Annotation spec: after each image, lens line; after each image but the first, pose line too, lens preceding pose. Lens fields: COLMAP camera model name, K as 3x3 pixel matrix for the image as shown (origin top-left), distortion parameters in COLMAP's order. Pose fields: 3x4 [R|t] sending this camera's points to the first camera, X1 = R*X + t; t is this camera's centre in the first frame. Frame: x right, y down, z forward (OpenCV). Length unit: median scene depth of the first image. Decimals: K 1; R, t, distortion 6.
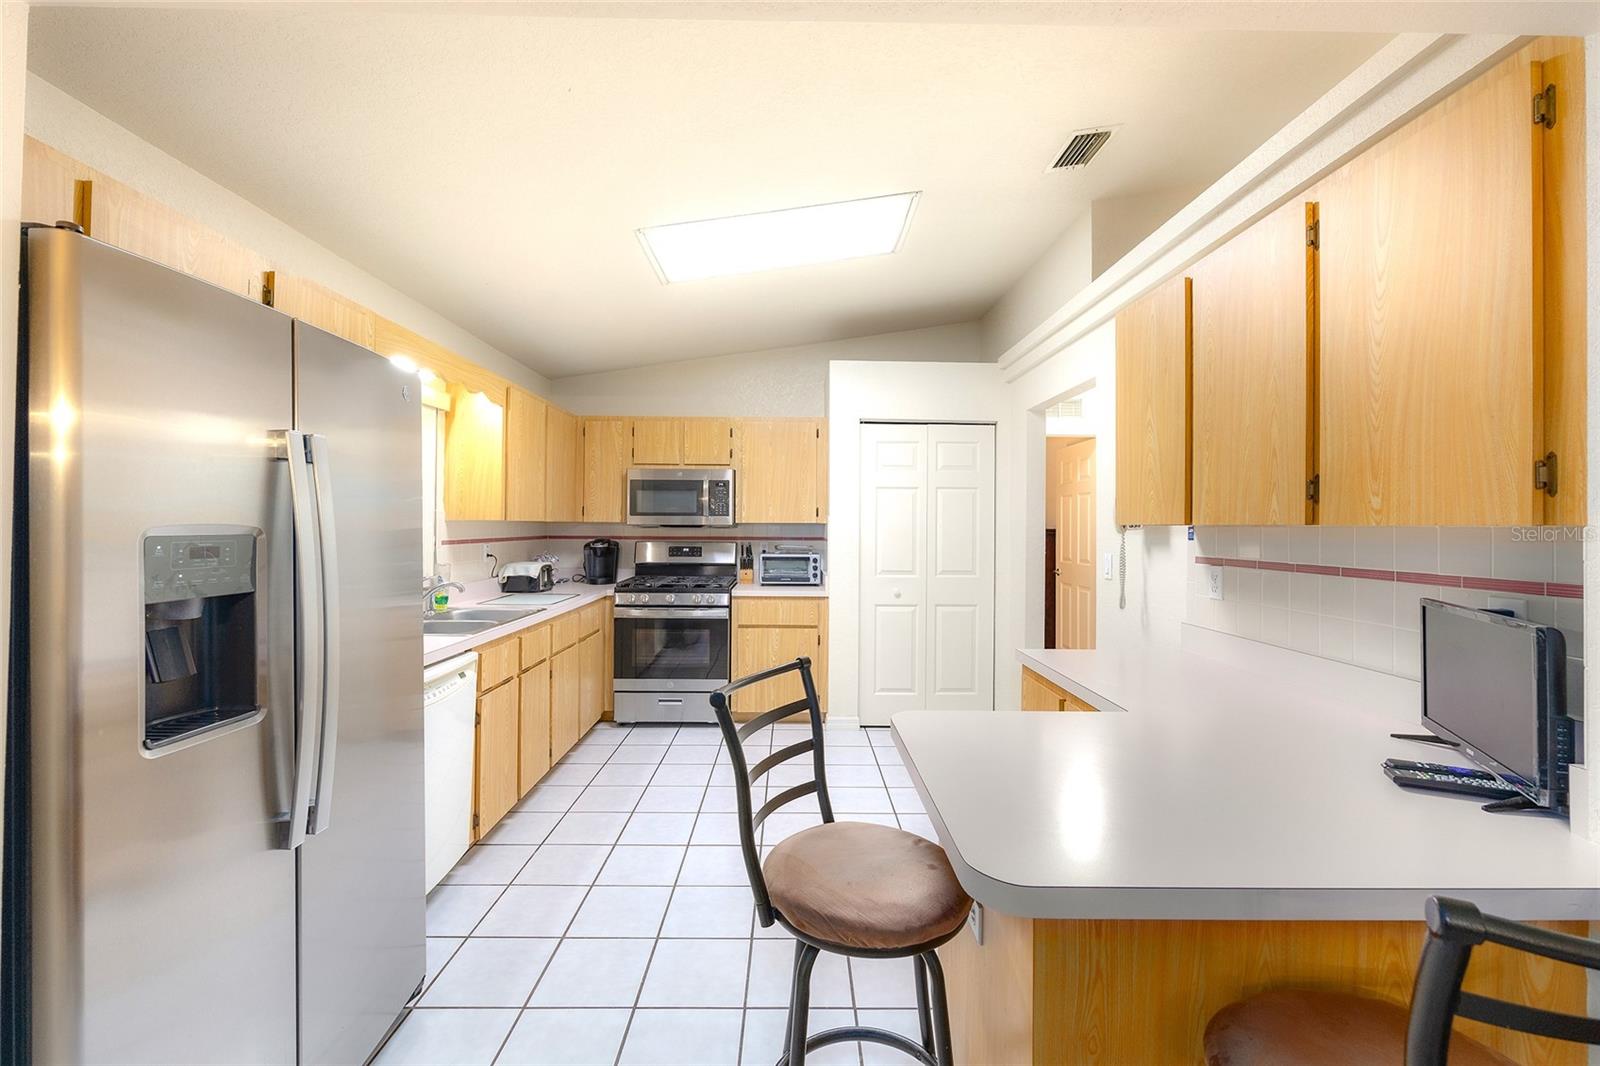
lens RADIAL K [[635.1, 0, 798.8], [0, 635.1, 525.6], [0, 0, 1]] dist [-0.003287, 0.000180]
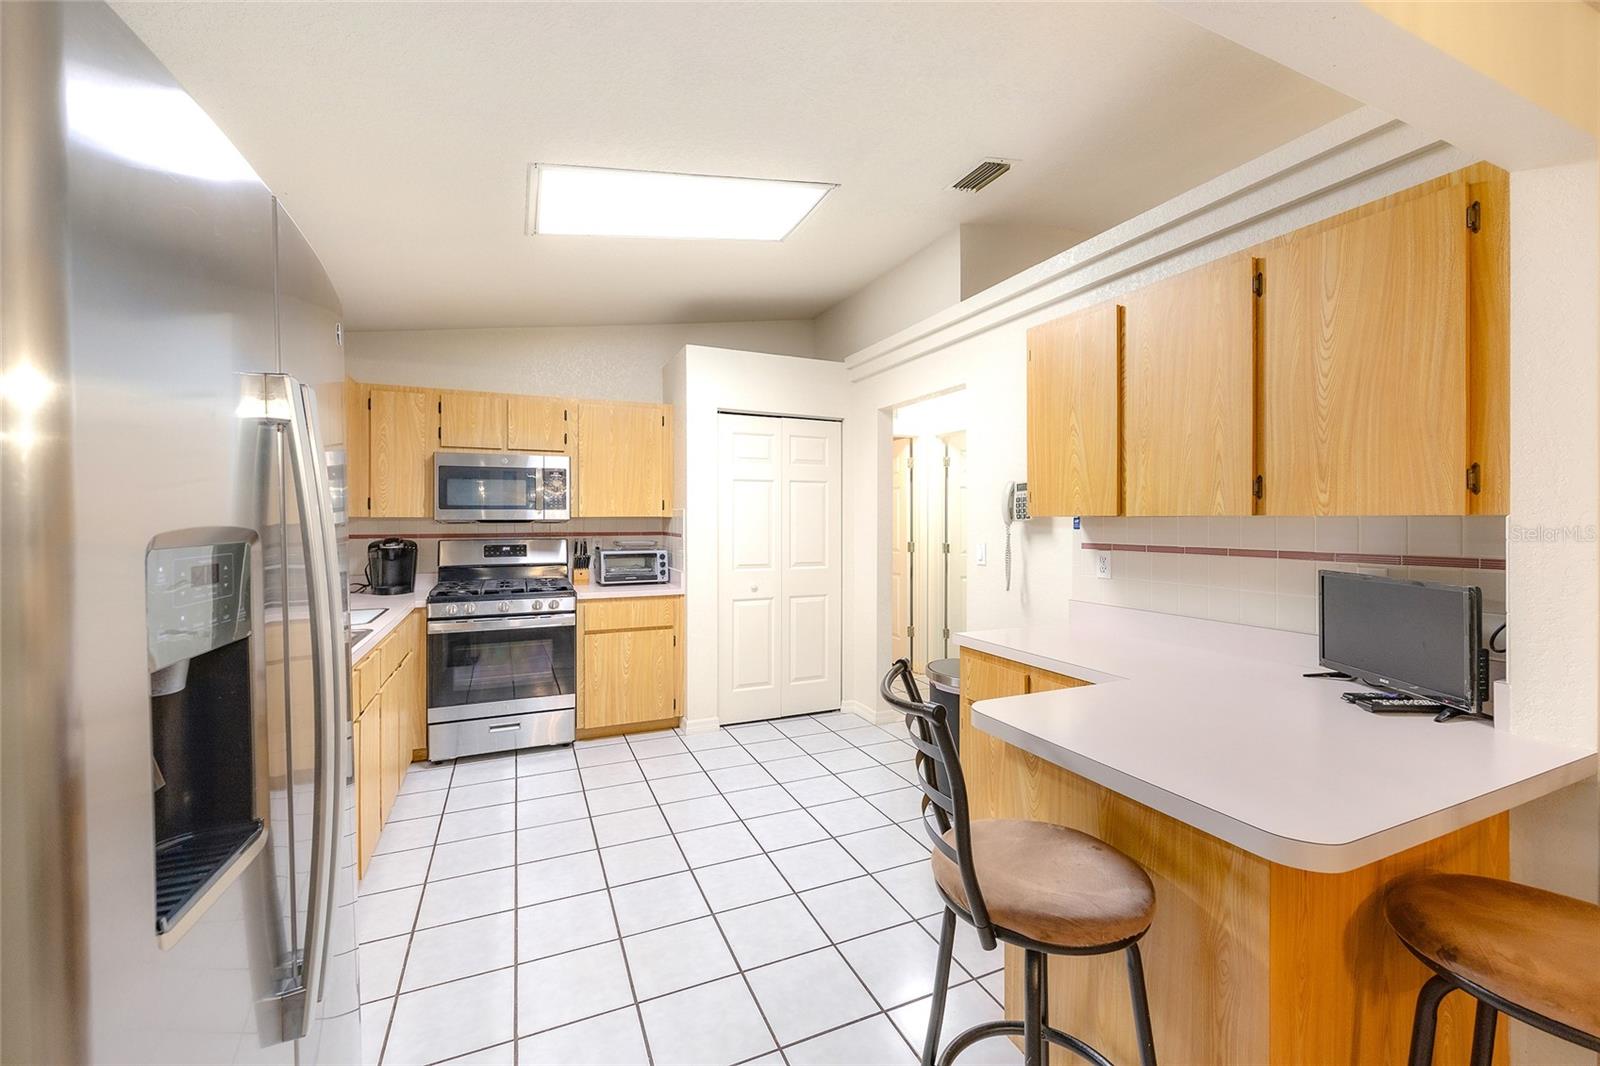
lens RADIAL K [[635.1, 0, 792.7], [0, 635.1, 524.2], [0, 0, 1]] dist [-0.003287, 0.000180]
pose [[0.920705, -0.010816, 0.390110, -0.193402], [0.007441, 0.999921, 0.010162, -0.001236], [-0.390189, -0.006453, 0.920712, 0.073654]]
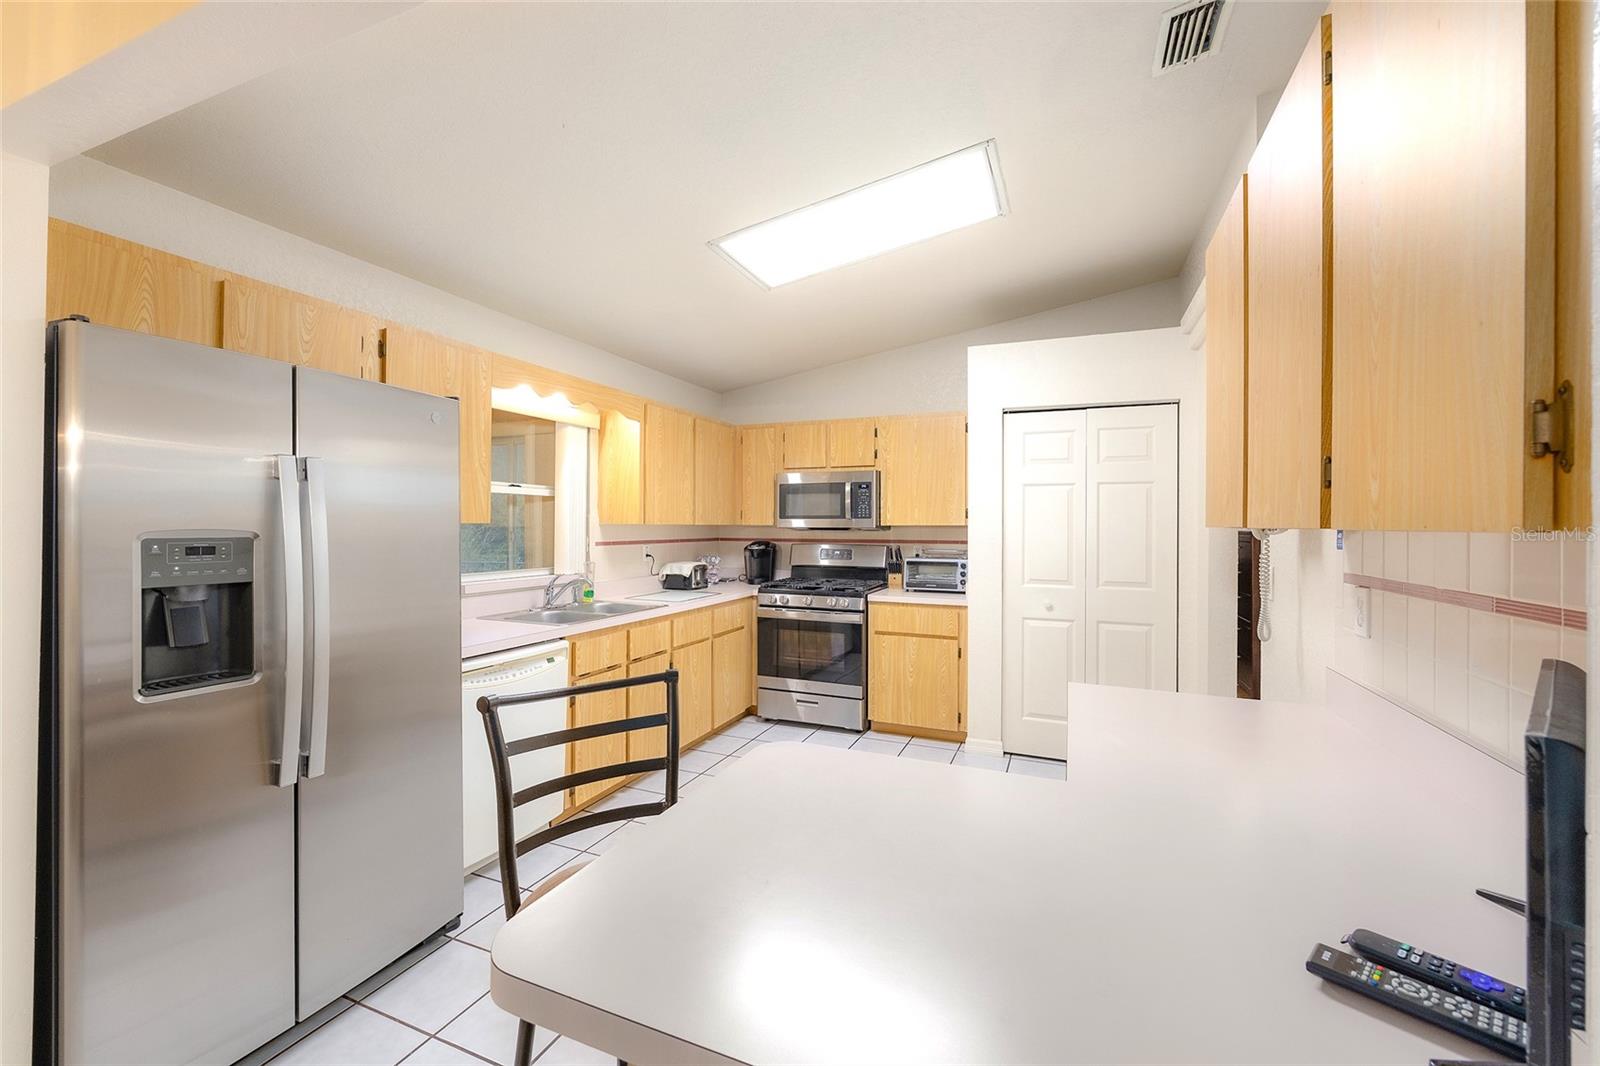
lens RADIAL K [[635.1, 0, 807.1], [0, 635.1, 529.7], [0, 0, 1]] dist [-0.003287, 0.000180]
pose [[0.920360, -0.000633, -0.391071, 0.210587], [0.001858, 0.999994, 0.002752, -0.000828], [0.391068, -0.003259, 0.920356, 0.079528]]
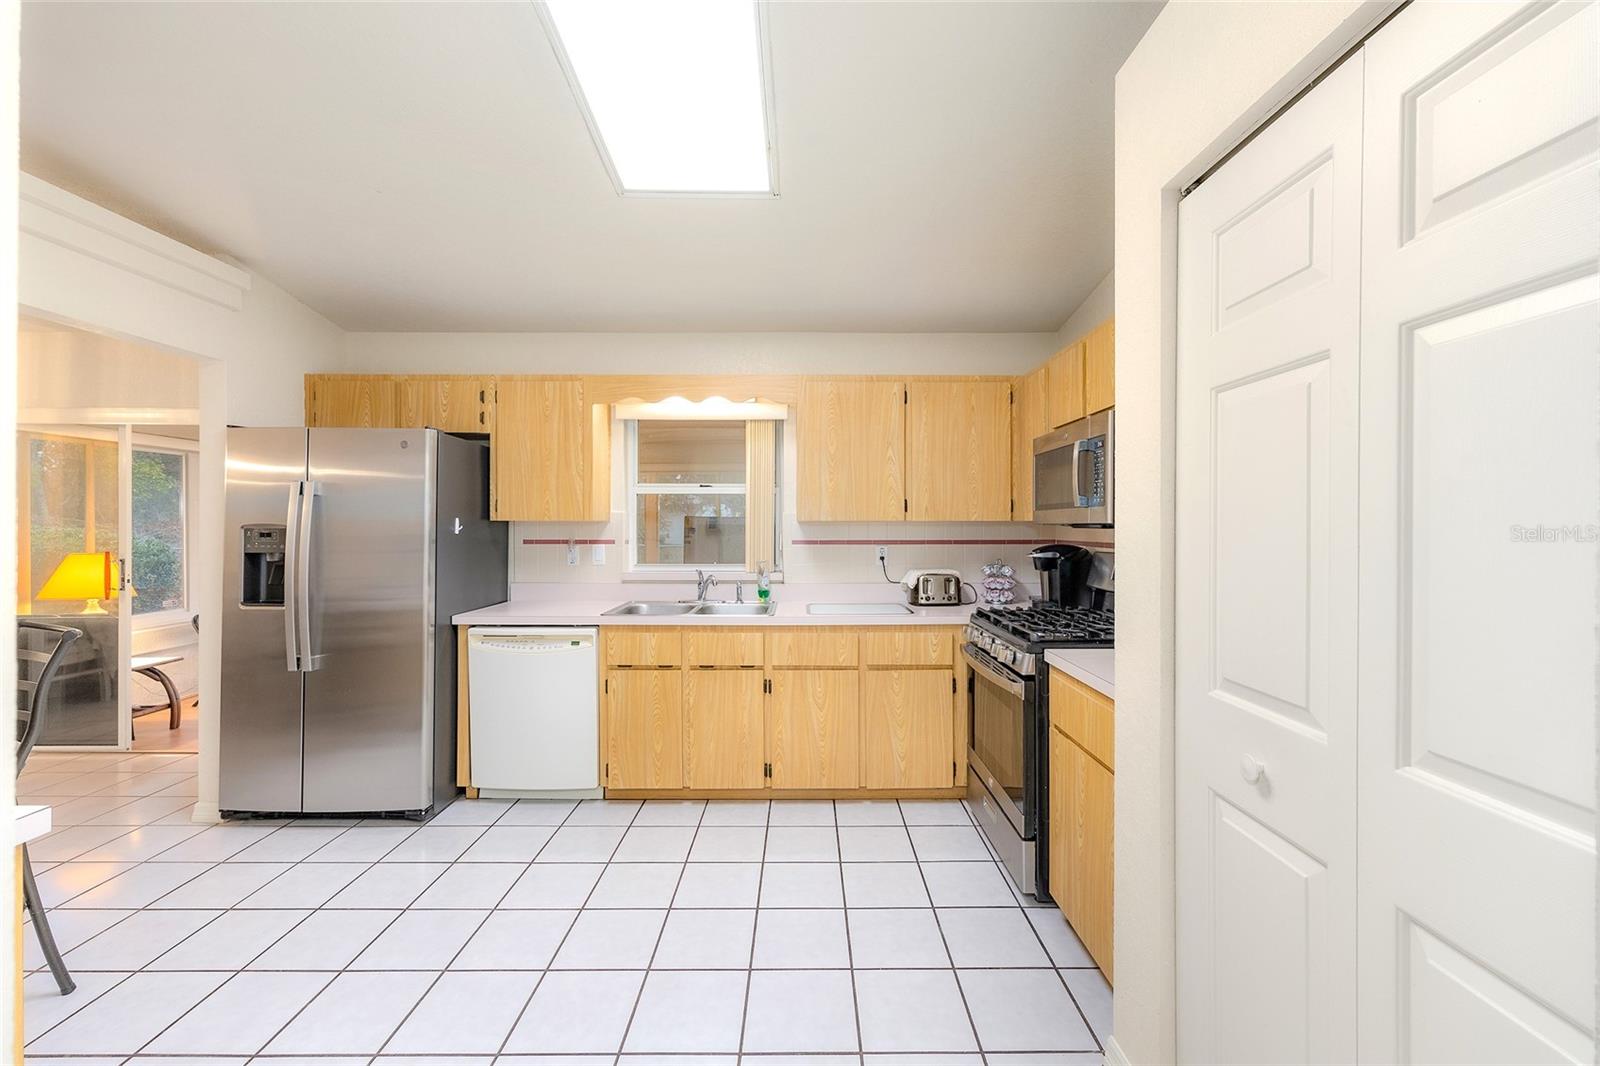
lens RADIAL K [[635.1, 0, 807.9], [0, 635.1, 526.4], [0, 0, 1]] dist [-0.003287, 0.000180]
pose [[0.008008, -0.005984, -0.999950, 0.455734], [-0.001926, 0.999980, -0.006000, 0.005664], [0.999966, 0.001974, 0.007996, 0.892943]]
